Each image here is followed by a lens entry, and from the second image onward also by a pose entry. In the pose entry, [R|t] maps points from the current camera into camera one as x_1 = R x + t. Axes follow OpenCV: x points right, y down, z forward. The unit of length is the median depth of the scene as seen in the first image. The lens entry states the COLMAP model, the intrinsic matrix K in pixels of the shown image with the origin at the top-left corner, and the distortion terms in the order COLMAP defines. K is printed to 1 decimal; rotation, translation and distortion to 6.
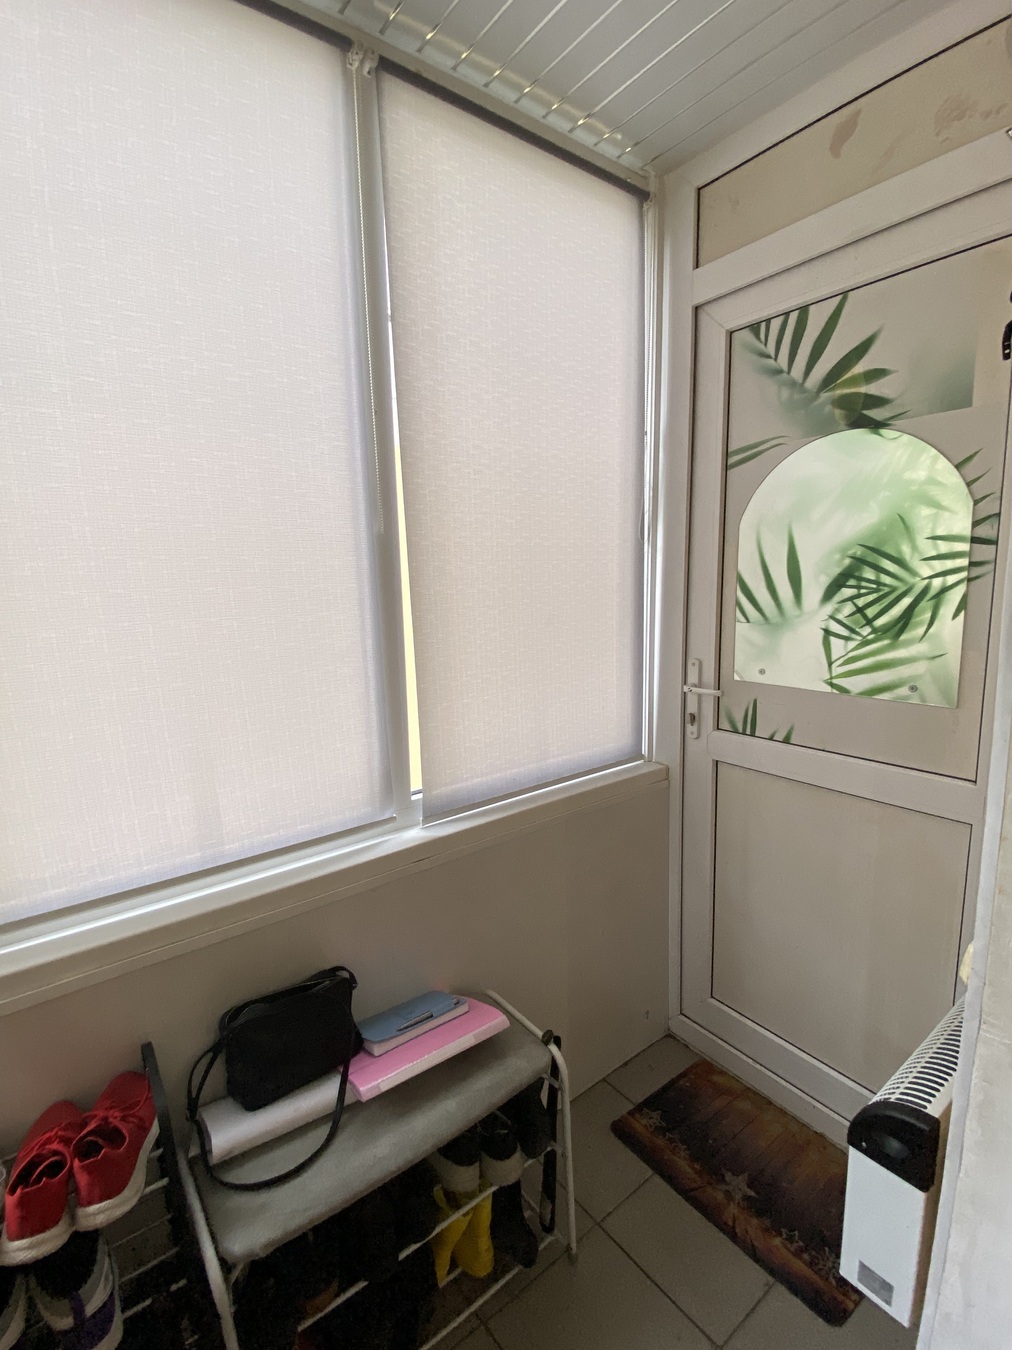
lens RADIAL K [[629.9, 0, 508.1], [0, 629.9, 668.7], [0, 0, 1]] dist [0.023304, -0.021870]
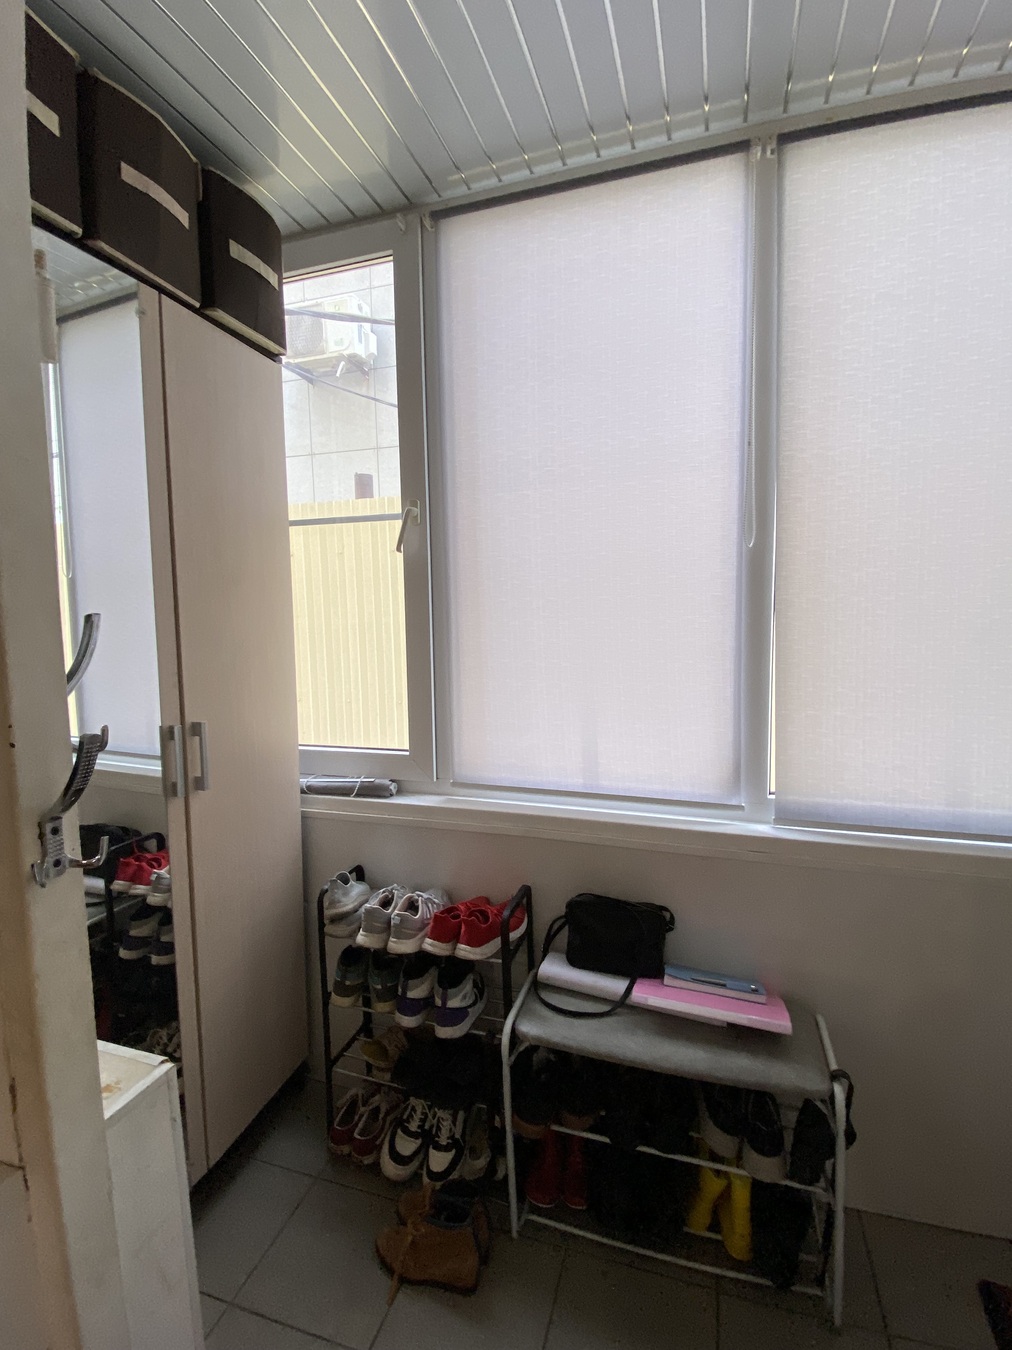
lens RADIAL K [[623.3, 0, 506.0], [0, 623.3, 675.0], [0, 0, 1]] dist [0.023800, -0.023604]
pose [[0.570792, 0.090794, -0.816059, 0.525522], [-0.126422, 0.991734, 0.021913, 0.046041], [0.811304, 0.090660, 0.577553, 0.024970]]
